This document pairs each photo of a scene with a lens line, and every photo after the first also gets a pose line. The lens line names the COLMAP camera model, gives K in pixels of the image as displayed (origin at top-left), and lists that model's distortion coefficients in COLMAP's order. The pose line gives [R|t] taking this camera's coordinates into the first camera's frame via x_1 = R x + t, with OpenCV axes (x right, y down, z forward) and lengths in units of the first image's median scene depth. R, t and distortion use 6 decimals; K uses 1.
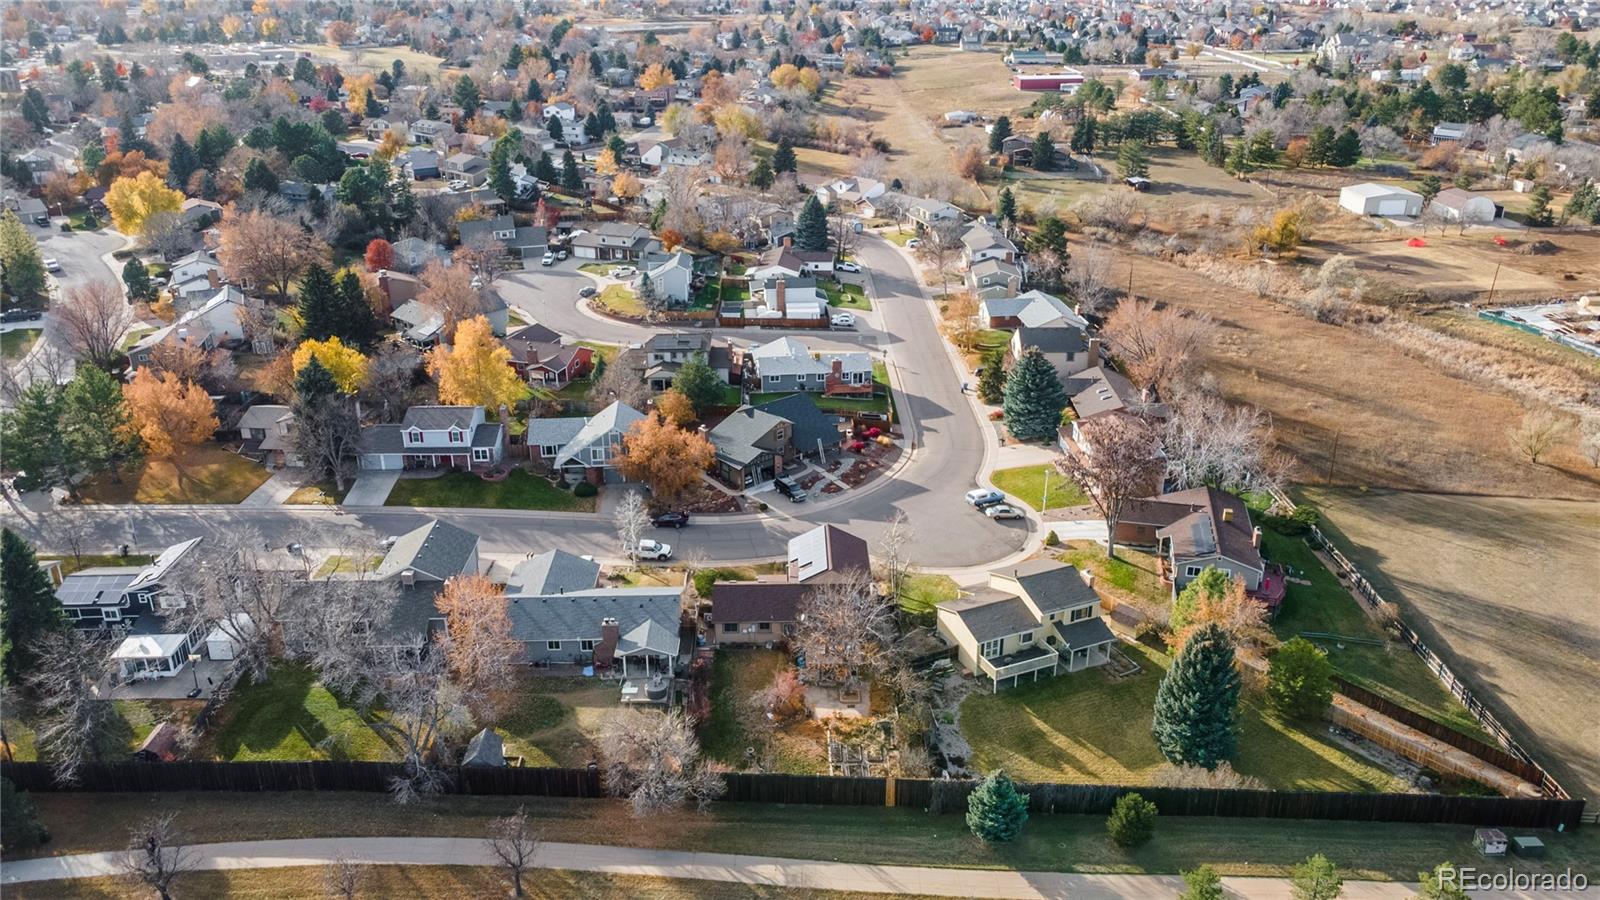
lens RADIAL K [[1216.4, 0, 800.0], [0, 1216.4, 450.0], [0, 0, 1]] dist [0.070624, 0.000463]
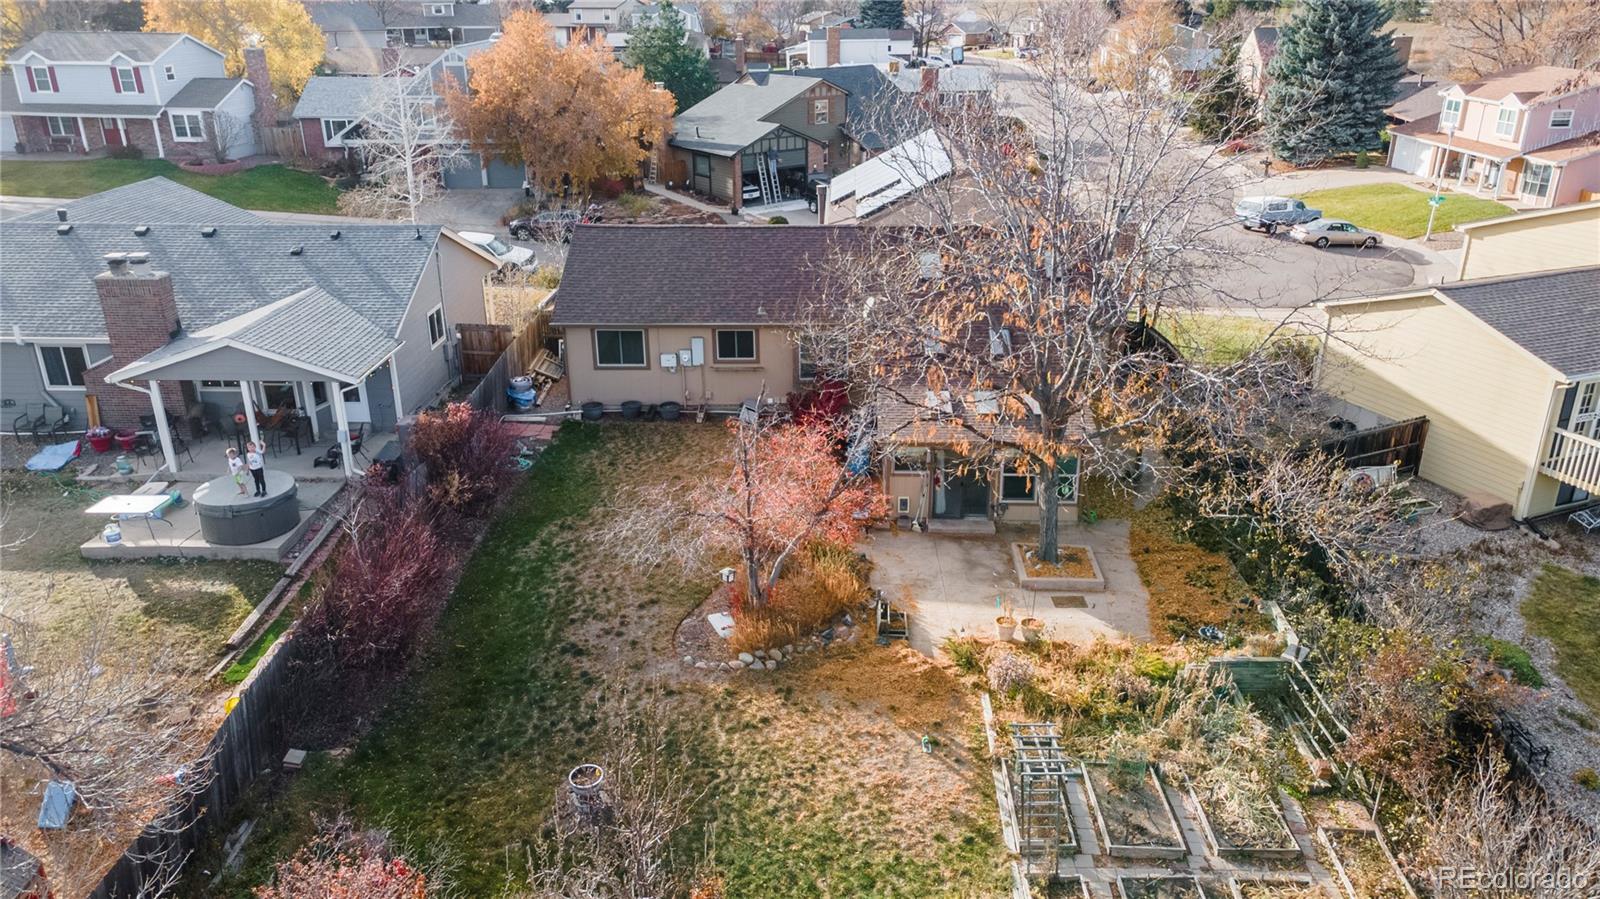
lens RADIAL K [[1171.5, 0, 792.3], [0, 1171.5, 448.5], [0, 0, 1]] dist [0.021031, 0.045351]
pose [[0.998342, 0.014462, -0.055716, 0.000240], [-0.015748, 0.999618, -0.022715, 0.177504], [0.055366, 0.023554, 0.998188, 0.731704]]
